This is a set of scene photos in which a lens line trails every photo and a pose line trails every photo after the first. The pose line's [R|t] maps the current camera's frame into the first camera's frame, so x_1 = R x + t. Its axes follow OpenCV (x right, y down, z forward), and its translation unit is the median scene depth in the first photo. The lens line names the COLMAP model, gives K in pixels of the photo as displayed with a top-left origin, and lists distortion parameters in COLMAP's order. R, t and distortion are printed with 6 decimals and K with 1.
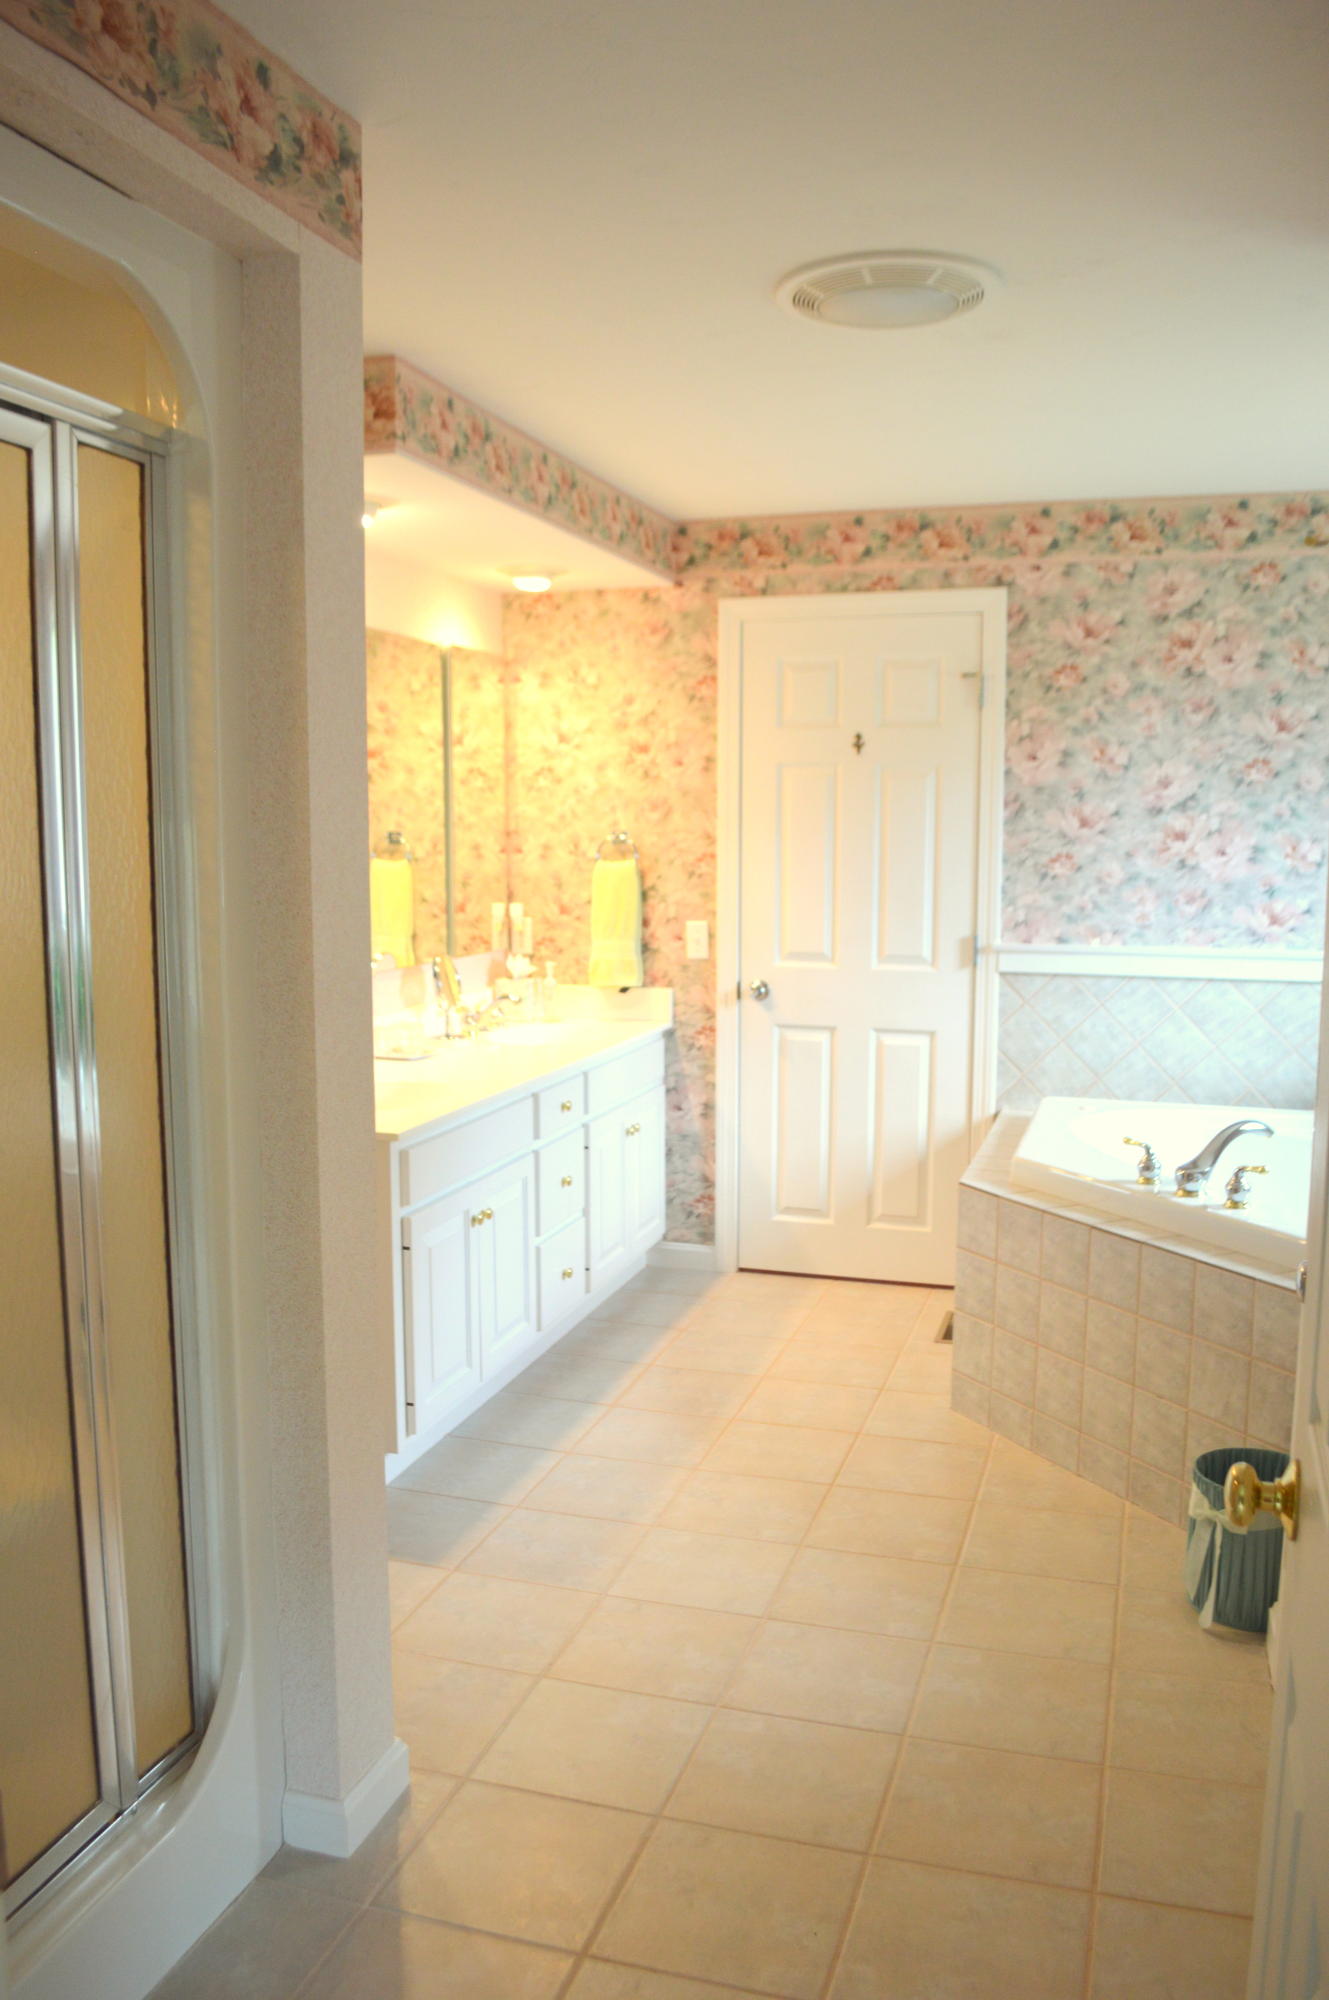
lens RADIAL K [[1600.4, 0, 667.2], [0, 1600.4, 997.7], [0, 0, 1]] dist [-0.082241, 0.010079]
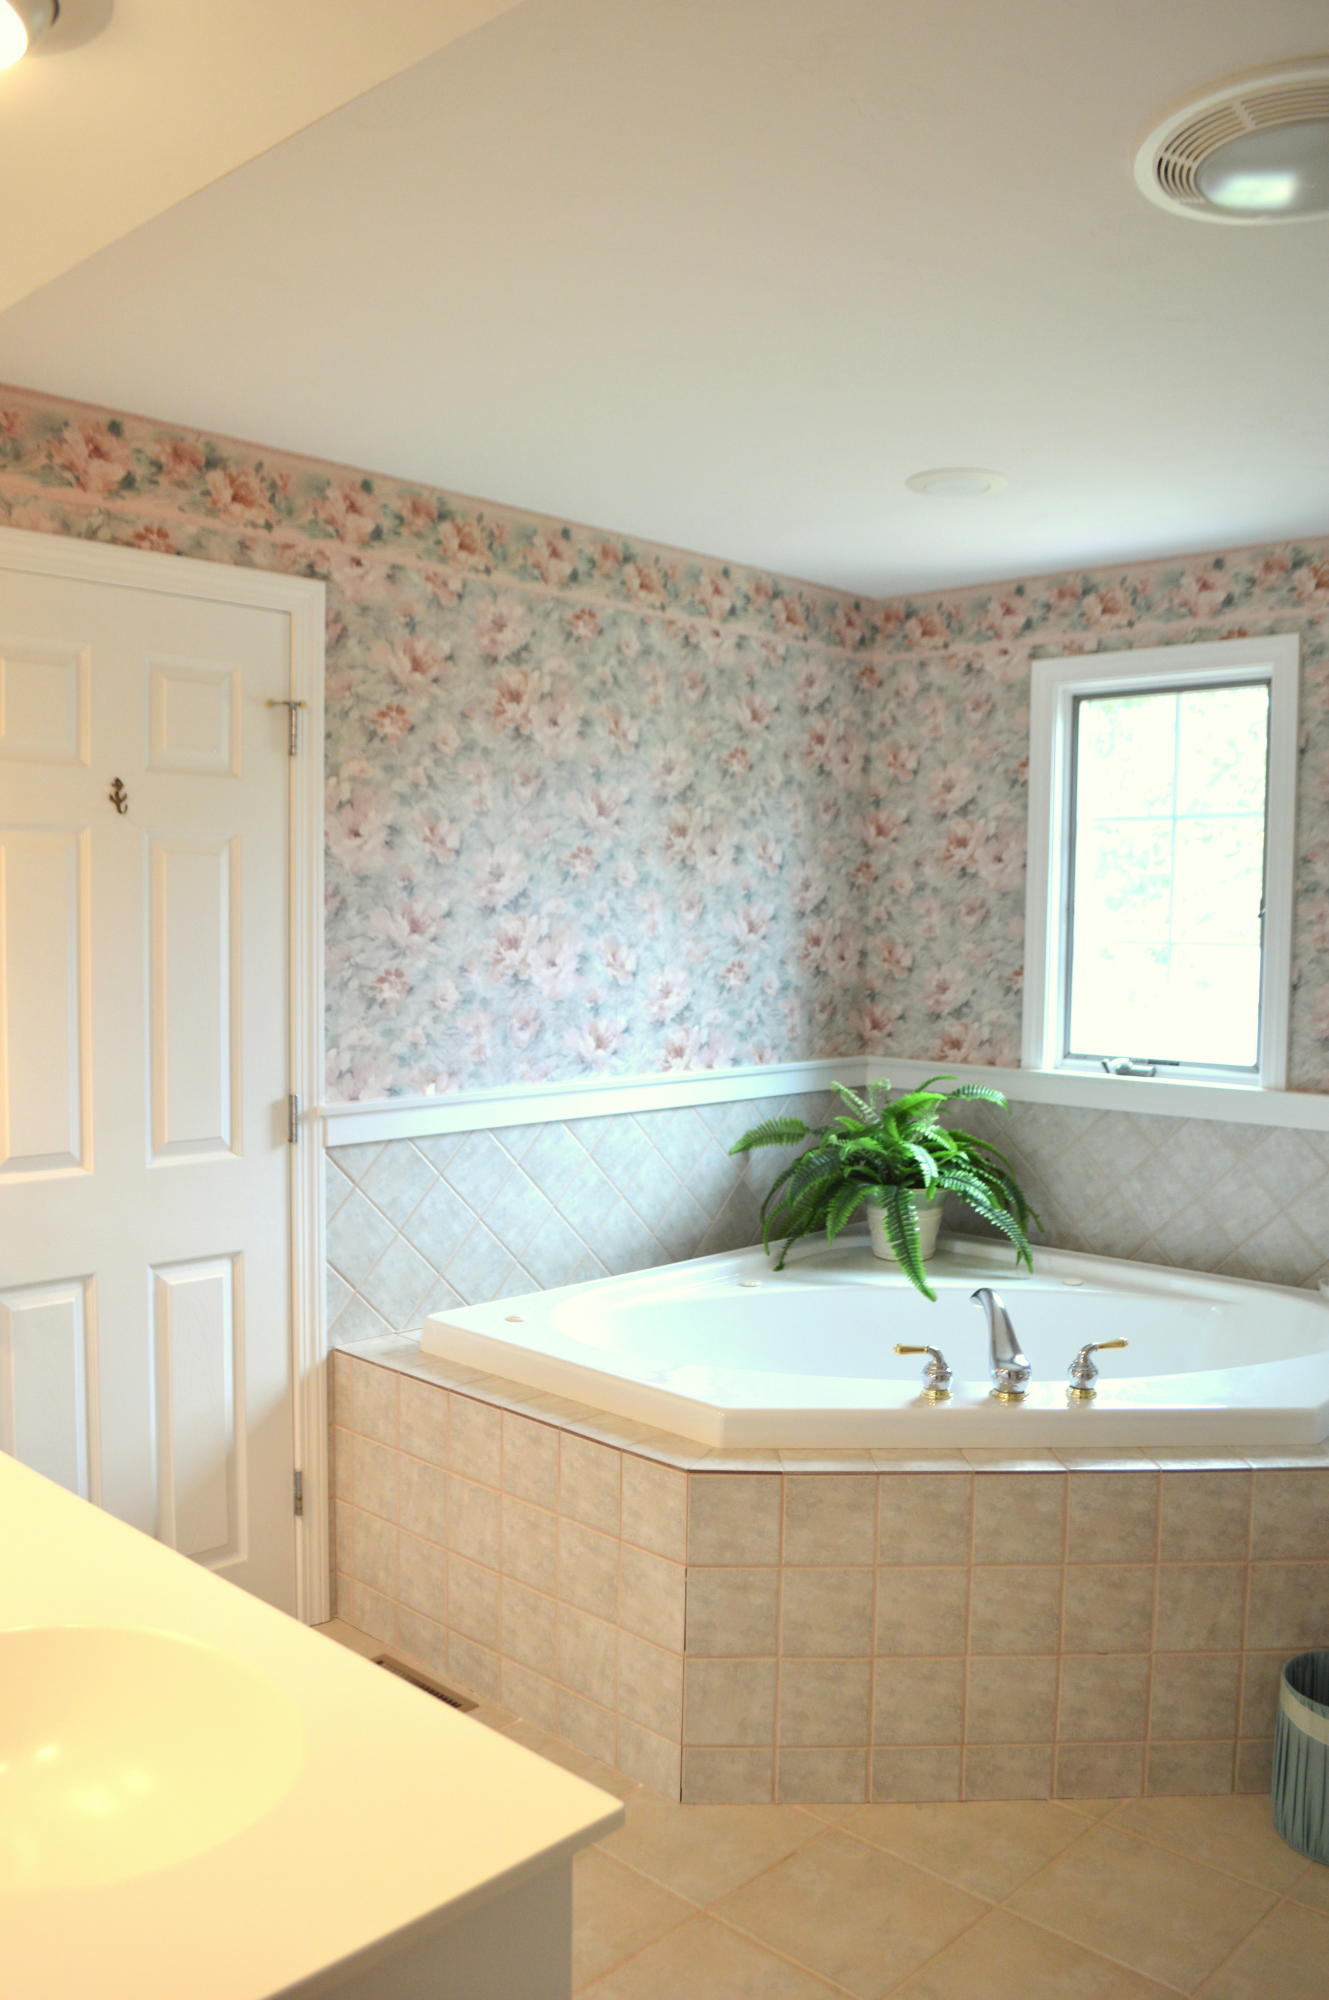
lens RADIAL K [[1600.4, 0, 665.1], [0, 1600.4, 1006.9], [0, 0, 1]] dist [-0.082241, 0.010079]
pose [[0.434831, -0.049170, 0.899169, -0.342245], [0.086852, 0.996143, 0.012472, -0.072844], [-0.896314, 0.072672, 0.437425, 0.584486]]
